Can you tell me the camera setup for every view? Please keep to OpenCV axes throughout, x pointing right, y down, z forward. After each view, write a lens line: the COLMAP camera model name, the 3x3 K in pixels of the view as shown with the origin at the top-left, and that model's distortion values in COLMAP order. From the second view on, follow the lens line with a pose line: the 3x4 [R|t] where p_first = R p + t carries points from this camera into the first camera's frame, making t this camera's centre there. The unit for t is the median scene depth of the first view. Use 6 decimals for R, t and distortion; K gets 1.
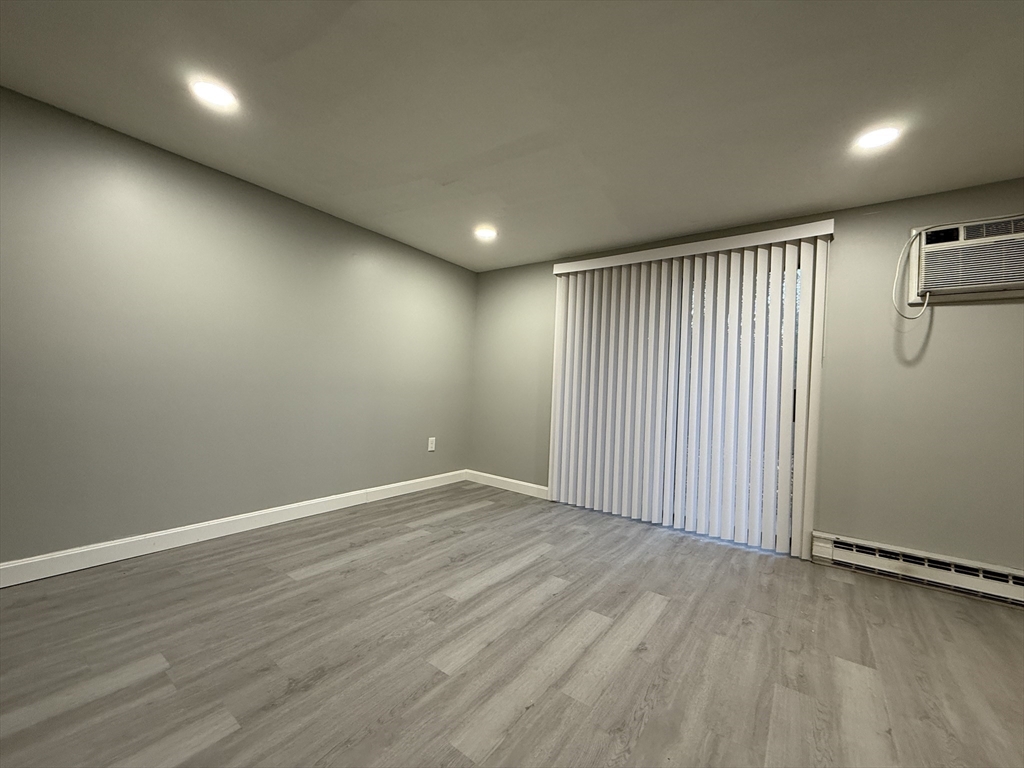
lens RADIAL K [[406.9, 0, 510.0], [0, 406.9, 384.5], [0, 0, 1]] dist [-0.000088, 0.000292]
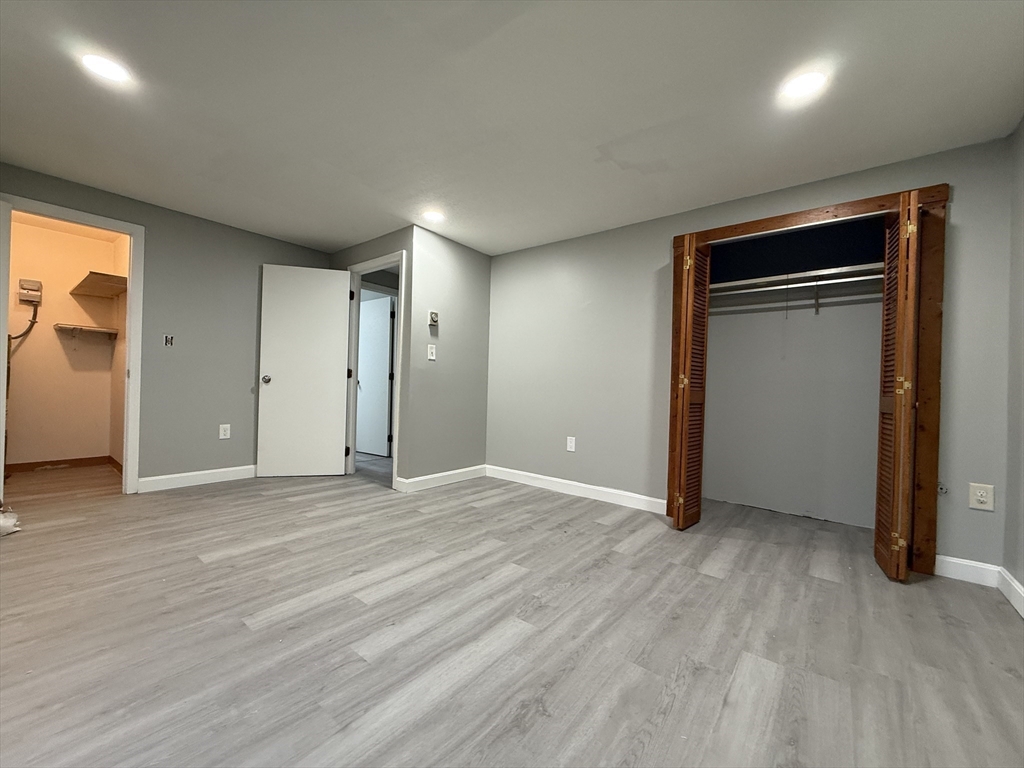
lens RADIAL K [[406.9, 0, 510.0], [0, 406.9, 384.5], [0, 0, 1]] dist [-0.000088, 0.000292]
pose [[-0.996279, -0.075842, 0.040931, -0.112210], [-0.076395, 0.997004, -0.012129, 0.057459], [-0.039889, -0.015210, -0.999088, 1.807647]]
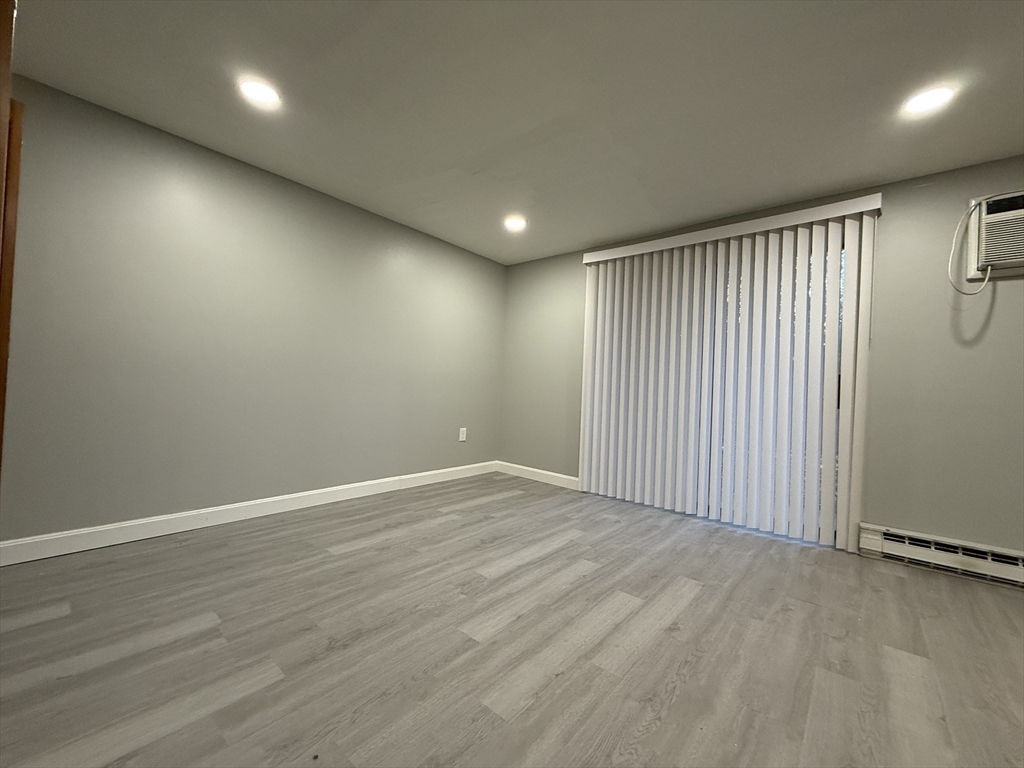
lens RADIAL K [[406.9, 0, 510.0], [0, 406.9, 384.5], [0, 0, 1]] dist [-0.000088, 0.000292]
pose [[0.997214, -0.003190, -0.074531, 0.002824], [0.002935, 0.999989, -0.003521, 0.051360], [0.074542, 0.003293, 0.997212, -0.010342]]
